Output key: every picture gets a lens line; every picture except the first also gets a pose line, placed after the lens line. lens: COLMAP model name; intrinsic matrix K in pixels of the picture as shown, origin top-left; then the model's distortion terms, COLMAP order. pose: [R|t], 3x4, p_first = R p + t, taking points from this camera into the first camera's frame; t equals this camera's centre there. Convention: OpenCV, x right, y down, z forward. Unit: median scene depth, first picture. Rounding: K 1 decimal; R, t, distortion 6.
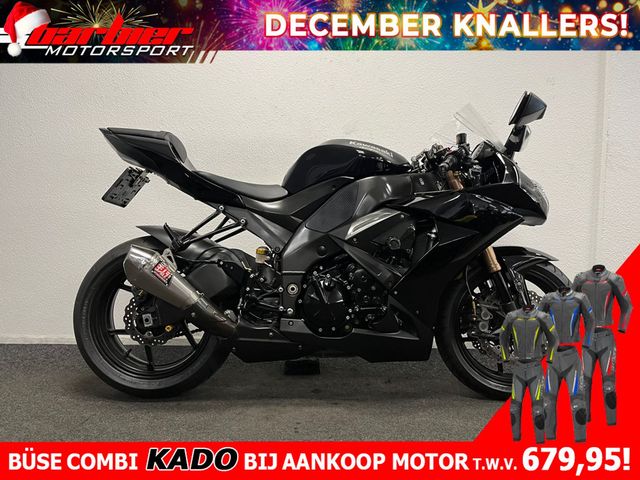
lens RADIAL K [[488.2, 0, 320.3], [0, 488.2, 240.2], [0, 0, 1]] dist [0.026559, -0.042066]
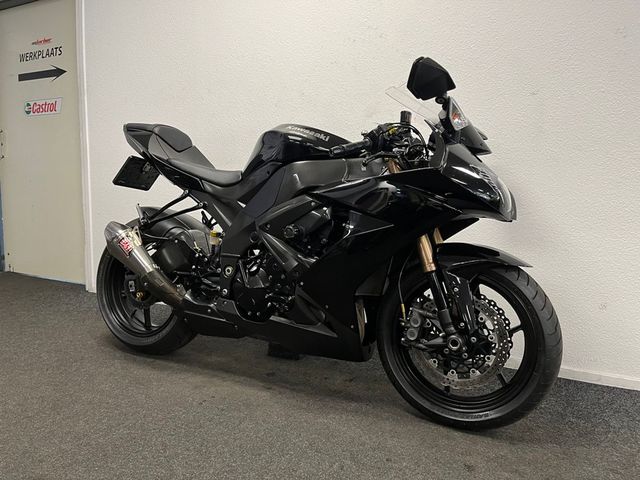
lens RADIAL K [[488.2, 0, 320.0], [0, 488.2, 238.8], [0, 0, 1]] dist [0.026559, -0.042066]
pose [[0.888388, 0.060410, -0.455101, 0.571646], [-0.050950, 0.998155, 0.033036, -0.012129], [0.456257, -0.006161, 0.889827, 0.156993]]
